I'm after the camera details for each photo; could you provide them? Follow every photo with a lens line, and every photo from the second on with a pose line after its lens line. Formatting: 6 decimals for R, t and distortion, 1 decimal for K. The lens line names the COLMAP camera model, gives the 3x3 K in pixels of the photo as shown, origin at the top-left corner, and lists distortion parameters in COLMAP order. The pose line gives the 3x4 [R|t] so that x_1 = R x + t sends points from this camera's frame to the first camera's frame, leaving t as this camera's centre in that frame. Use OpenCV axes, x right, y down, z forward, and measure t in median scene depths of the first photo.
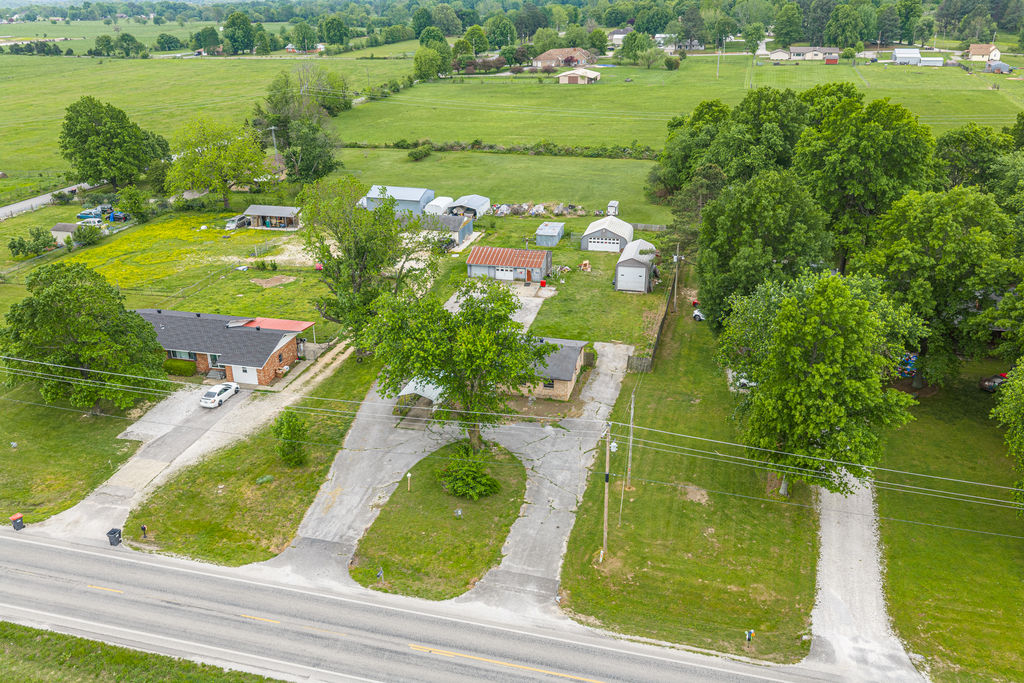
lens RADIAL K [[846.3, 0, 511.5], [0, 846.3, 334.6], [0, 0, 1]] dist [0.019565, -0.036944]
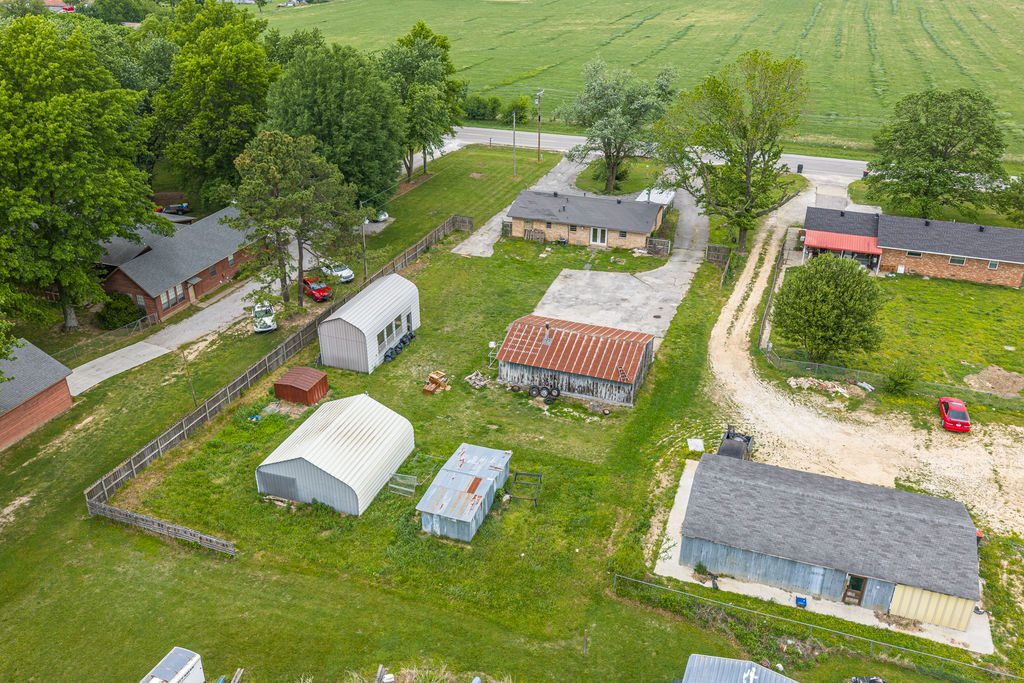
lens RADIAL K [[846.3, 0, 514.4], [0, 846.3, 347.5], [0, 0, 1]] dist [0.019565, -0.036944]
pose [[-0.996045, -0.033262, 0.082391, -0.006854], [0.042262, 0.638323, 0.768608, -0.636289], [-0.078157, 0.769050, -0.634392, 1.665996]]
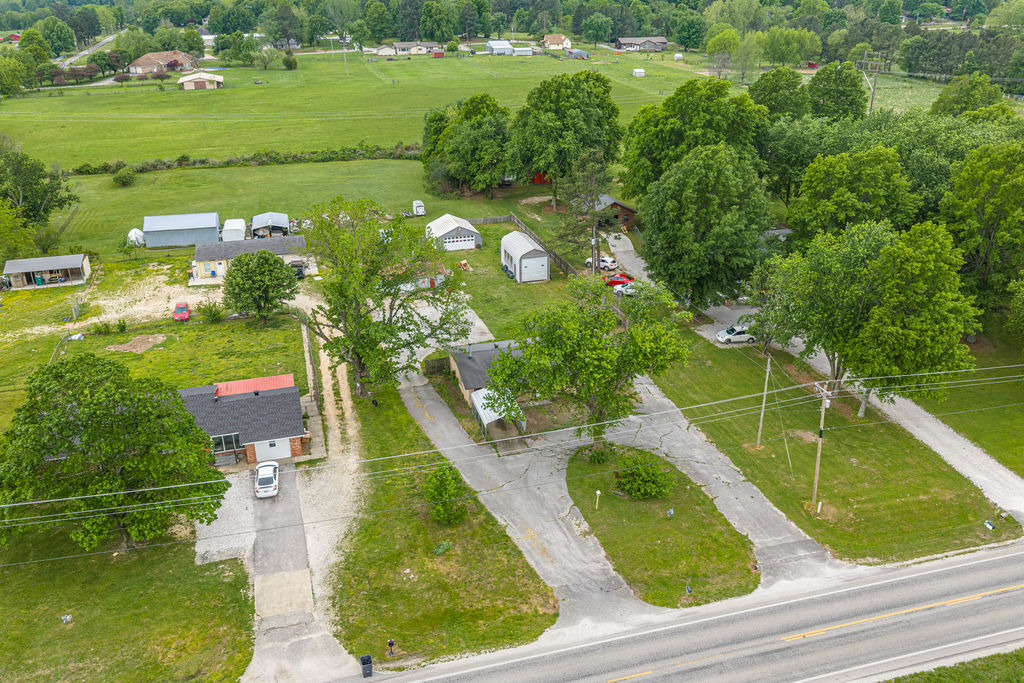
lens RADIAL K [[846.3, 0, 511.7], [0, 846.3, 340.5], [0, 0, 1]] dist [0.019565, -0.036944]
pose [[0.856813, -0.198415, 0.475924, -0.441259], [0.195104, 0.979128, 0.056955, -0.052499], [-0.477291, 0.044054, 0.877640, 0.146699]]
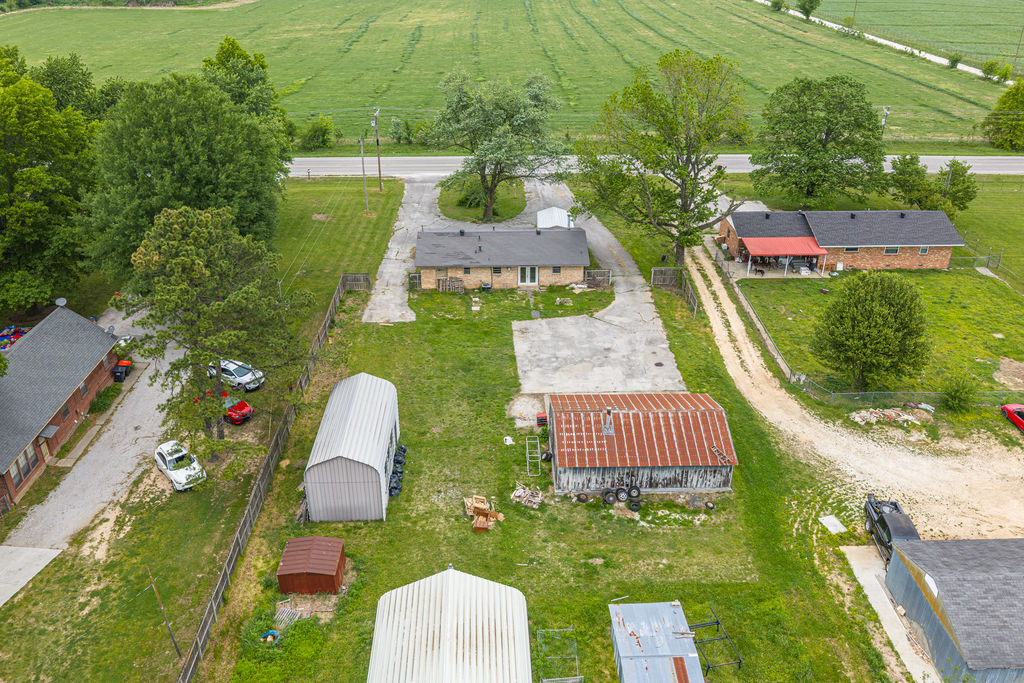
lens RADIAL K [[846.3, 0, 516.2], [0, 846.3, 346.1], [0, 0, 1]] dist [0.019565, -0.036944]
pose [[-0.958730, 0.140859, -0.246971, 0.201963], [-0.100260, 0.645350, 0.757279, -0.555365], [0.266053, 0.750787, -0.604594, 1.502551]]
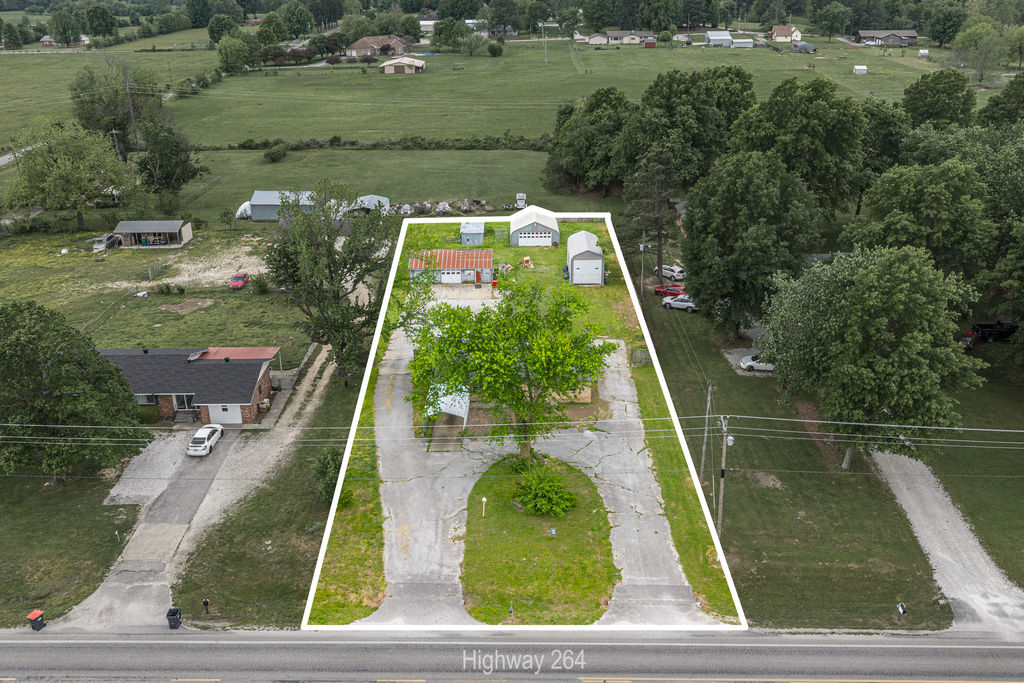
lens RADIAL K [[888.8, 0, 511.4], [0, 888.8, 345.7], [0, 0, 1]] dist [0.019786, -0.035719]
pose [[0.968746, -0.095074, 0.229111, -0.210974], [0.093015, 0.995468, 0.019796, -0.011716], [-0.229955, 0.002133, 0.973199, 0.039849]]
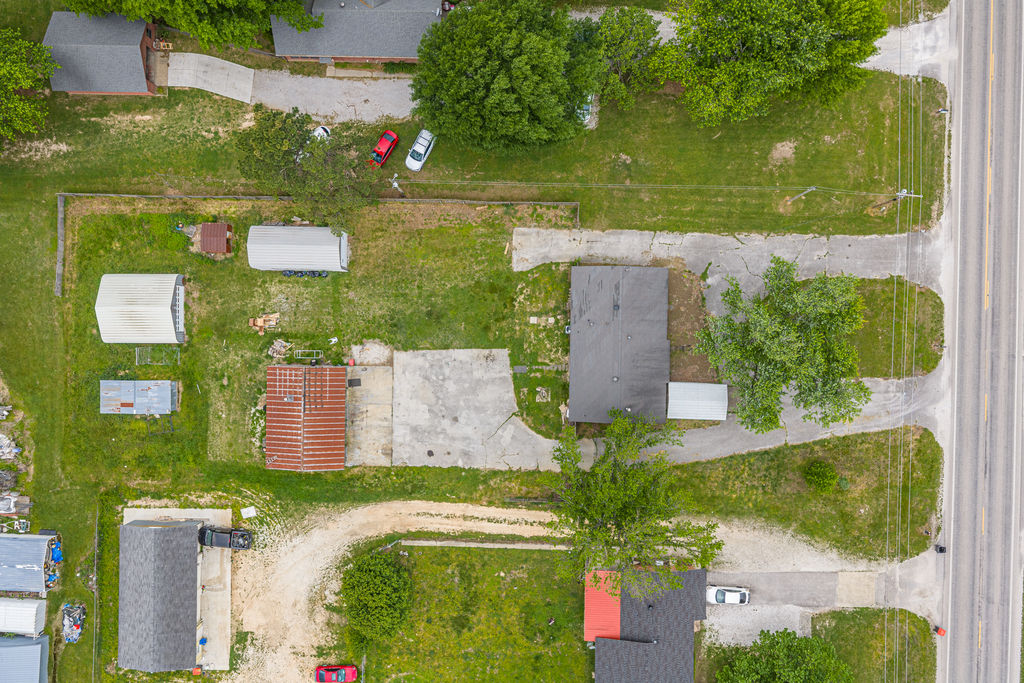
lens RADIAL K [[846.3, 0, 518.5], [0, 846.3, 339.6], [0, 0, 1]] dist [0.019565, -0.036944]
pose [[-0.241825, -0.970295, 0.006977, 0.018121], [0.385232, -0.089406, 0.918479, -0.849951], [-0.890571, 0.224799, 0.395409, 0.651120]]
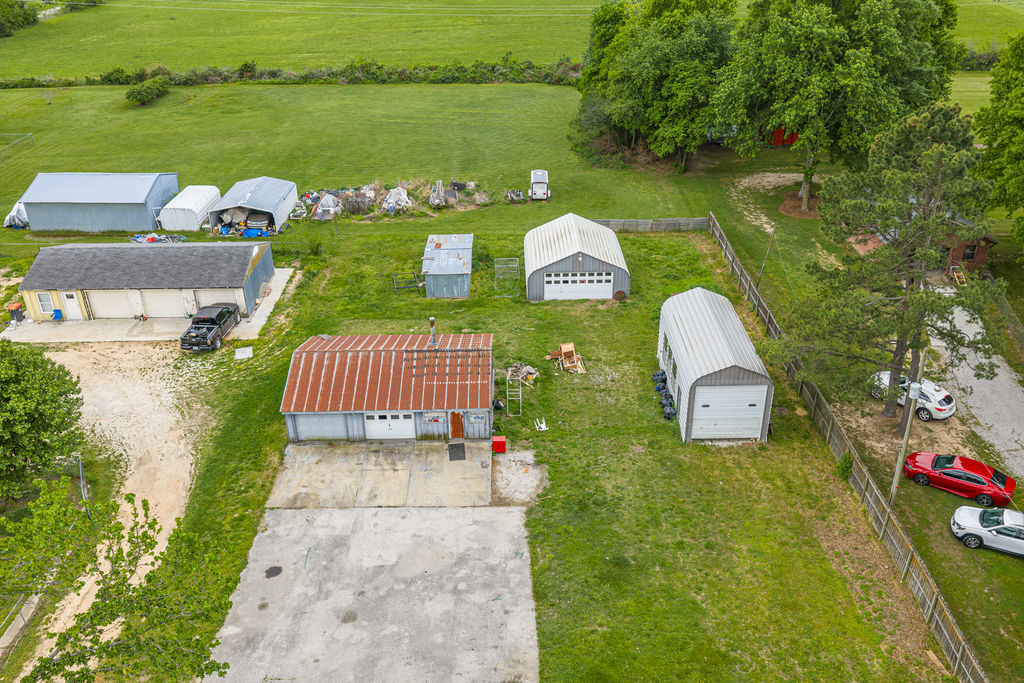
lens RADIAL K [[846.3, 0, 514.4], [0, 846.3, 339.5], [0, 0, 1]] dist [0.019565, -0.036944]
pose [[0.965047, -0.124275, 0.230739, -0.044419], [0.101118, 0.988813, 0.109653, -0.175332], [-0.241785, -0.082489, 0.966817, 0.753381]]
